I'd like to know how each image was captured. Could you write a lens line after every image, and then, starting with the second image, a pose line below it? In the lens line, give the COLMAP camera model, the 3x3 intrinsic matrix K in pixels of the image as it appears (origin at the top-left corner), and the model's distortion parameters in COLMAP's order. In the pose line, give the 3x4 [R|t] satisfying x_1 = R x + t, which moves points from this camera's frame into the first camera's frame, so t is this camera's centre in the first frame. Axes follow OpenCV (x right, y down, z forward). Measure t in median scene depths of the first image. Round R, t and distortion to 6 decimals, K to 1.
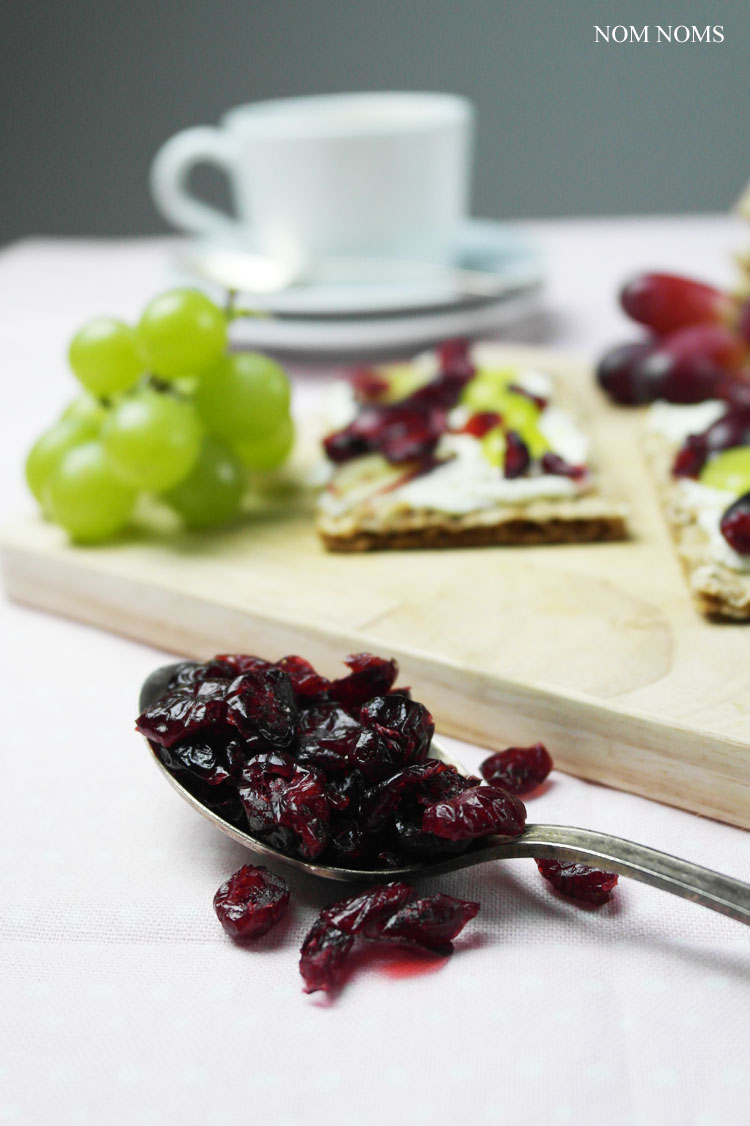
lens RADIAL K [[1621.5, 0, 375.0], [0, 1621.5, 563.0], [0, 0, 1]] dist [-0.004762, 0.033352]
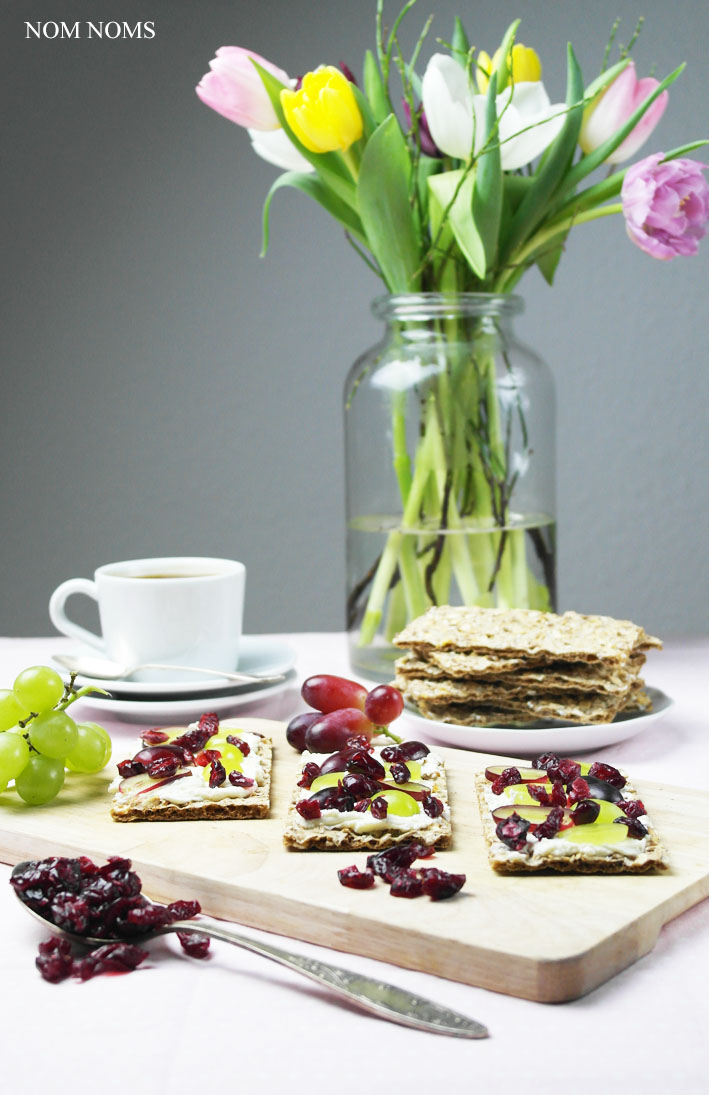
lens RADIAL K [[1659.2, 0, 354.5], [0, 1659.2, 547.5], [0, 0, 1]] dist [0.001324, -0.011219]
pose [[0.998956, 0.027103, 0.036764, 0.222185], [-0.017883, 0.972743, -0.231194, 0.163331], [-0.042029, 0.230296, 0.972213, -1.294509]]
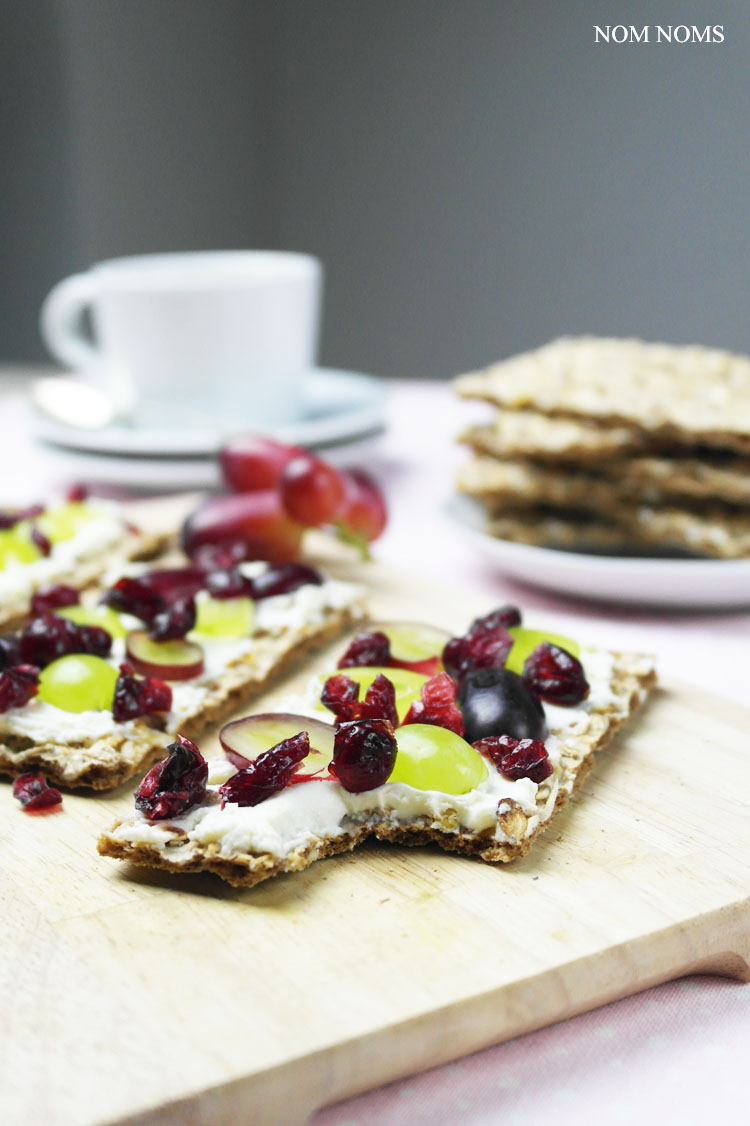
lens RADIAL K [[1621.5, 0, 375.0], [0, 1621.5, 563.0], [0, 0, 1]] dist [-0.004762, 0.033352]
pose [[0.944945, 0.119926, -0.304462, 0.936672], [-0.145256, 0.987457, -0.061873, -0.078594], [0.293223, 0.102691, 0.950513, 0.076089]]
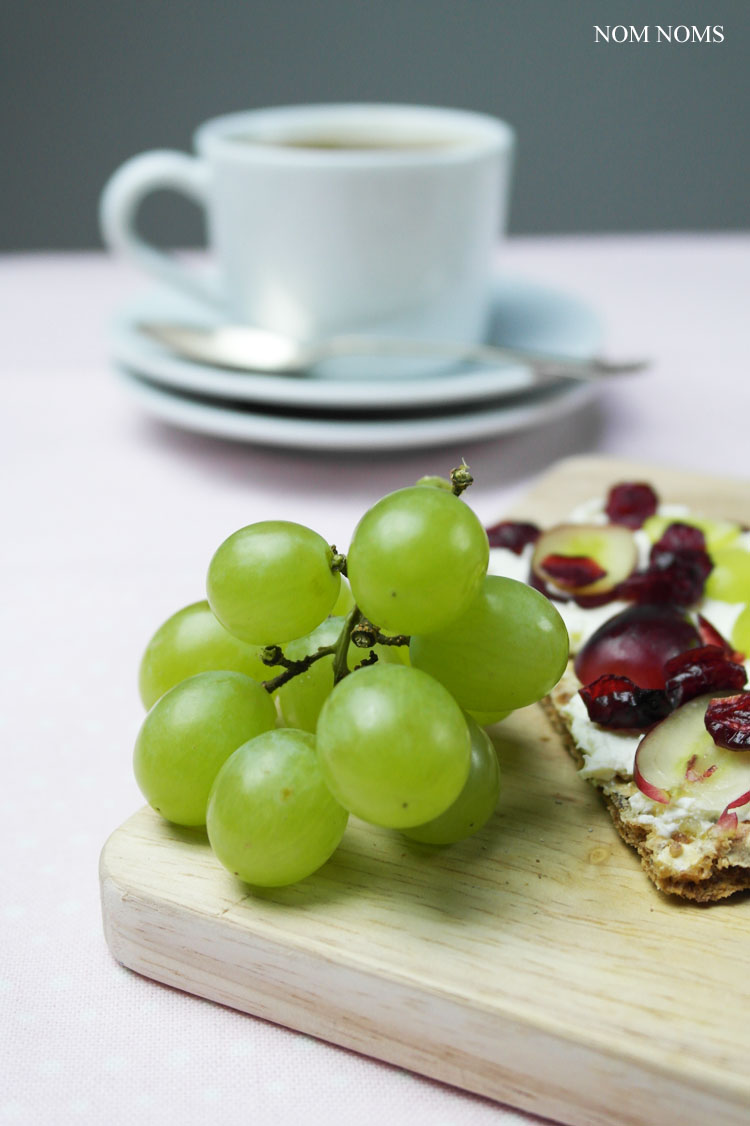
lens RADIAL K [[1654.9, 0, 375.0], [0, 1654.9, 563.0], [0, 0, 1]] dist [-0.000111, 0.010691]
pose [[0.983106, -0.014363, 0.182472, -0.324795], [0.012066, 0.999833, 0.013695, -0.187233], [-0.182638, -0.011262, 0.983116, 0.501032]]
